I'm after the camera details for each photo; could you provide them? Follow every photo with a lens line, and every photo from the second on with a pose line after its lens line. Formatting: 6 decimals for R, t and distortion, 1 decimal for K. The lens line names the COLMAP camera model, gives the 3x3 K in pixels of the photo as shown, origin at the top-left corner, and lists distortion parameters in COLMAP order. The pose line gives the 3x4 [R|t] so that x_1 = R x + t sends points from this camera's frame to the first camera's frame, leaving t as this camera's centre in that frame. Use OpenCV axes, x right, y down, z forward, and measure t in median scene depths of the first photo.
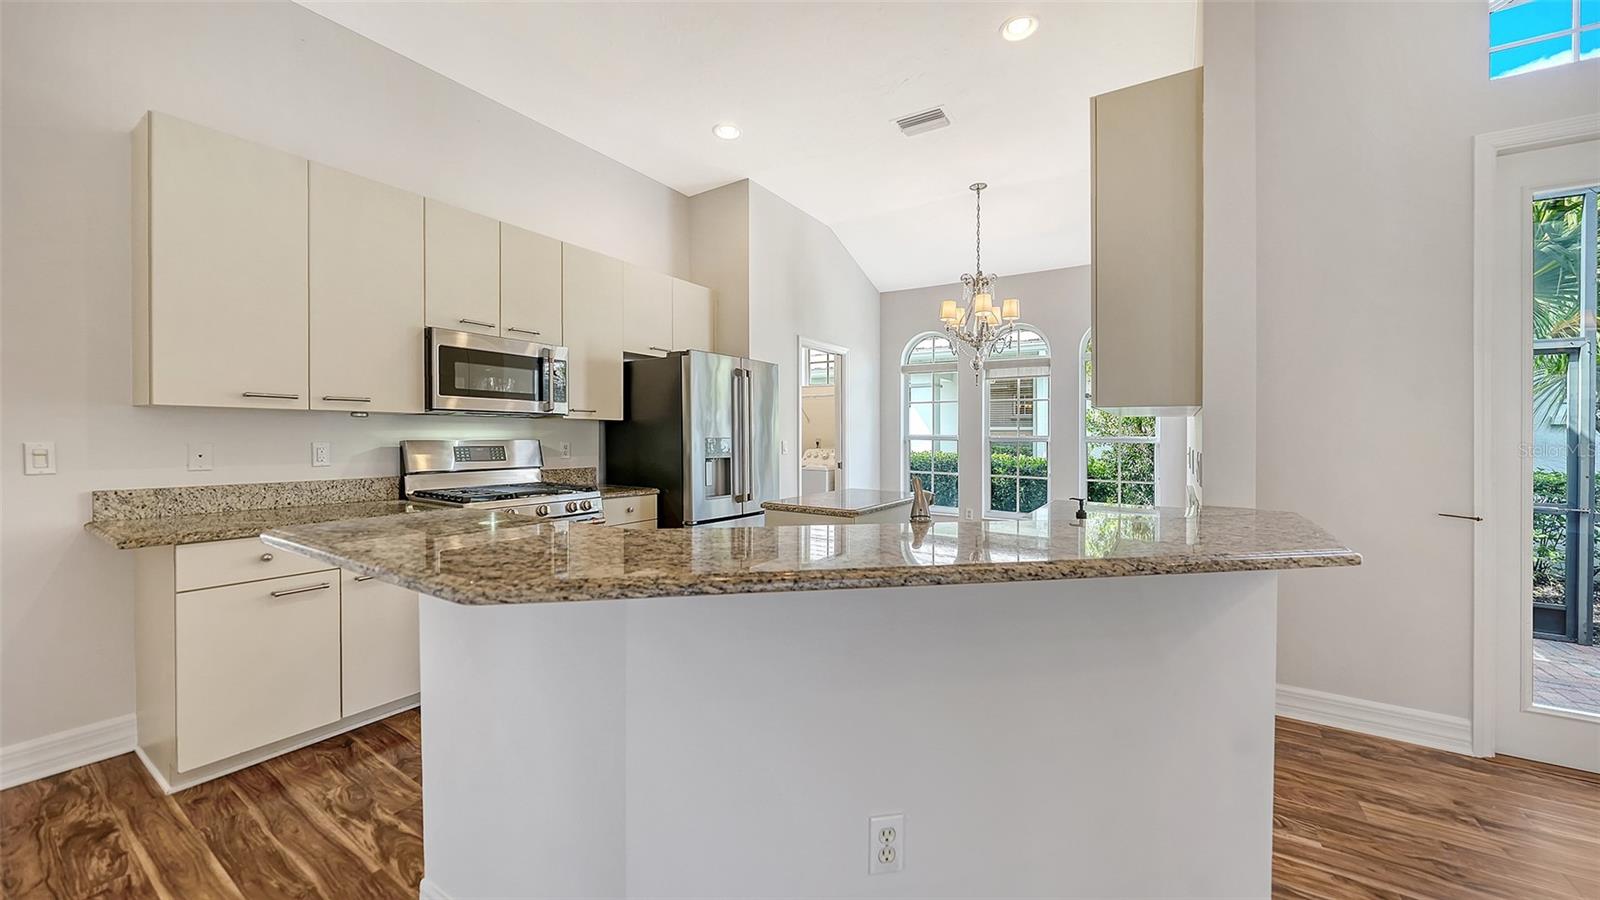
lens RADIAL K [[590.1, 0, 797.6], [0, 590.1, 442.3], [0, 0, 1]] dist [-0.003107, -0.000358]
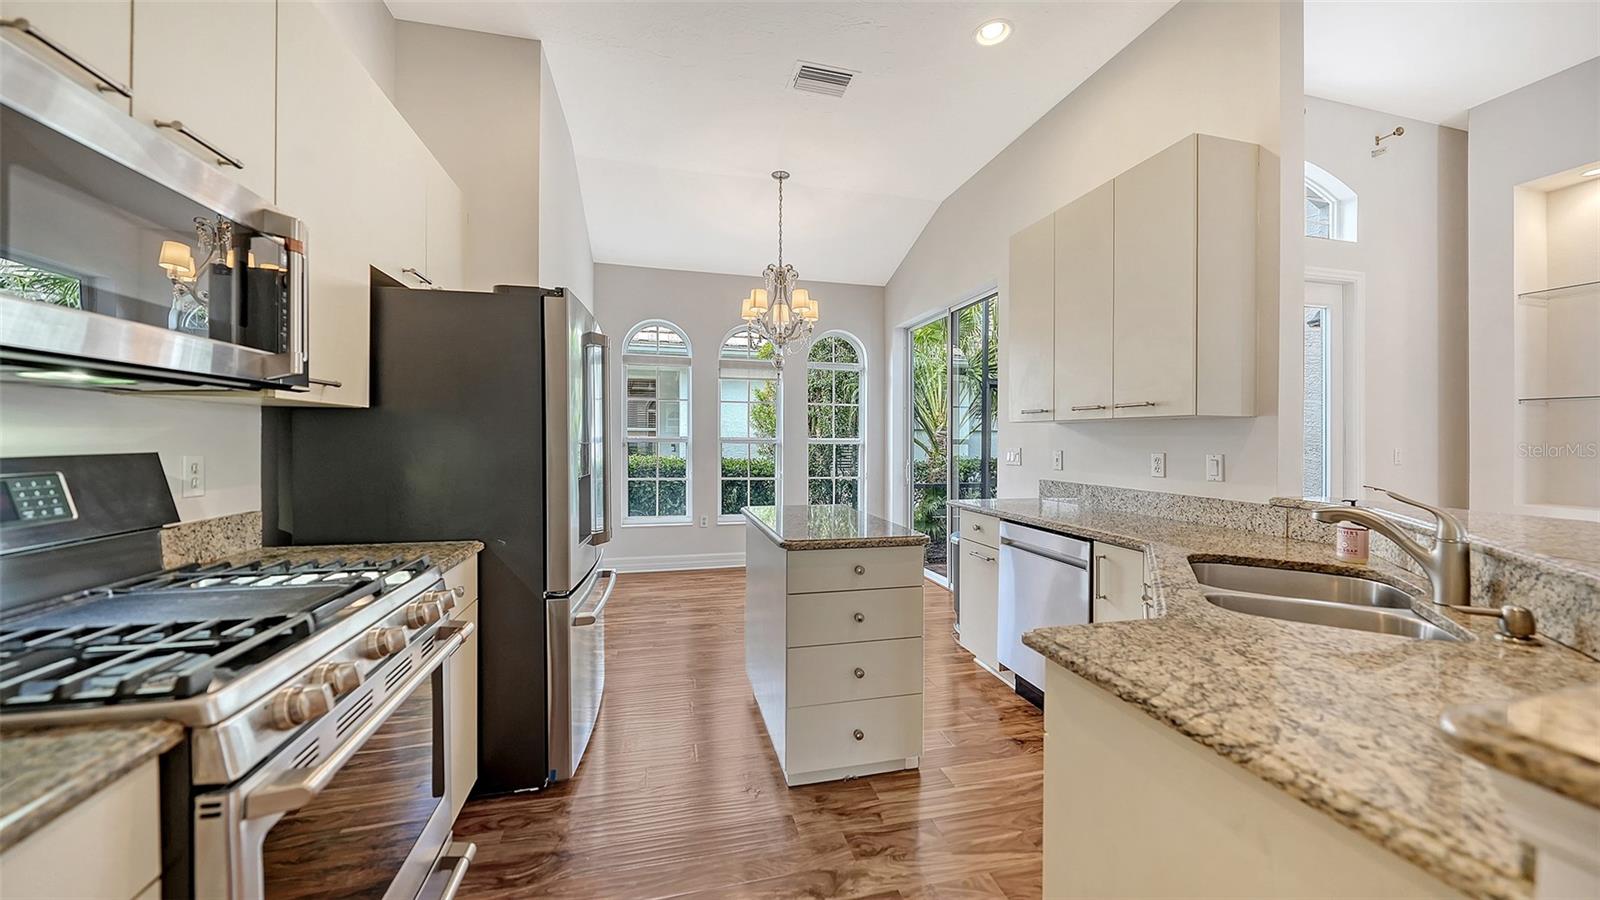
lens RADIAL K [[557.1, 0, 800.1], [0, 557.1, 443.1], [0, 0, 1]] dist [-0.003725, 0.000305]
pose [[0.680461, -0.007191, 0.732749, -0.423730], [0.004853, 0.999974, 0.005307, -0.009764], [-0.732768, -0.000055, 0.680478, 0.470849]]
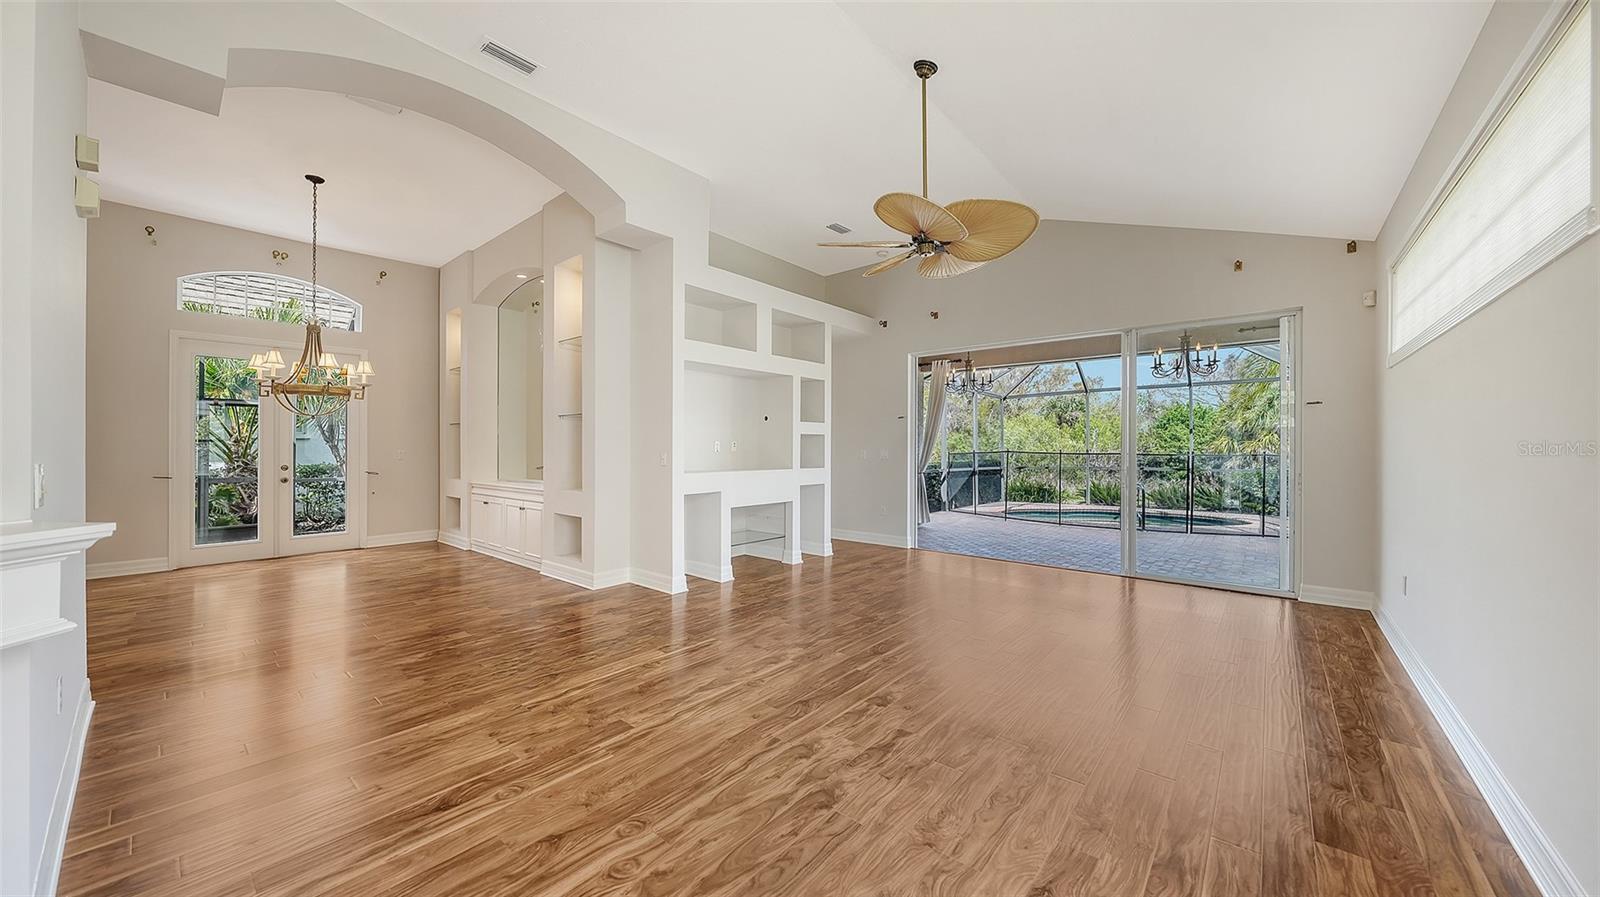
lens RADIAL K [[557.1, 0, 795.7], [0, 557.1, 448.4], [0, 0, 1]] dist [-0.003725, 0.000305]
pose [[0.127723, -0.008000, 0.991778, -0.581921], [0.013226, 0.999892, 0.006362, 0.013522], [-0.991722, 0.012305, 0.127815, -1.307607]]
